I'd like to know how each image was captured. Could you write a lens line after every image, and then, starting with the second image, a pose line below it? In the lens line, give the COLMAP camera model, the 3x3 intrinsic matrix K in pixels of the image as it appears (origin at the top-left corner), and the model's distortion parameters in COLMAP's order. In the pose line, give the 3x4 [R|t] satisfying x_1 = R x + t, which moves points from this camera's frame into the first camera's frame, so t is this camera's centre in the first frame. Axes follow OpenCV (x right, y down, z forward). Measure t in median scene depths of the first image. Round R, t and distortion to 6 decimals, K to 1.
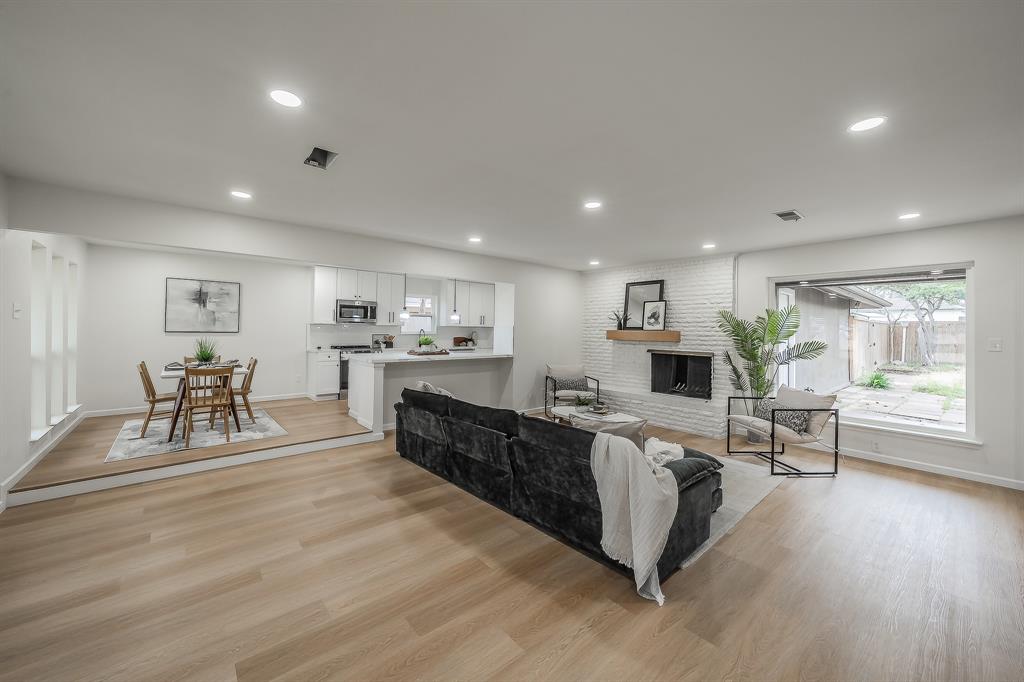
lens RADIAL K [[386.1, 0, 508.4], [0, 386.1, 330.6], [0, 0, 1]] dist [-0.000136, -0.000085]
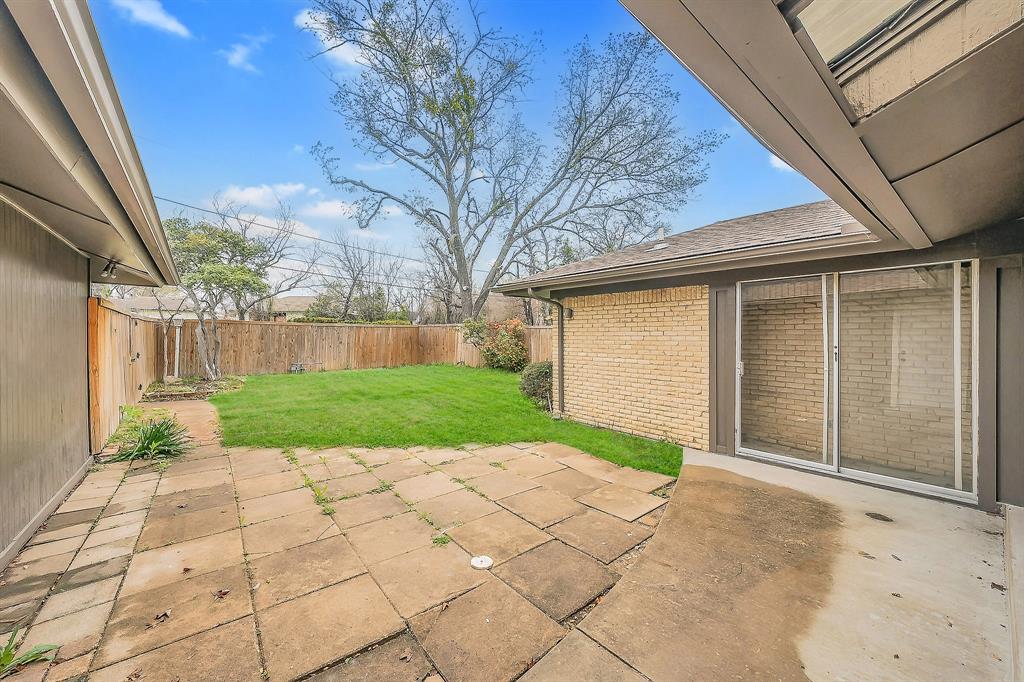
lens RADIAL K [[404.7, 0, 512.0], [0, 404.7, 341.0], [0, 0, 1]] dist [0.001436, -0.000033]
pose [[0.044836, -0.024210, 0.998701, 0.356375], [-0.000034, 0.999706, 0.024236, -0.002287], [-0.998994, -0.001121, 0.044822, 0.400643]]
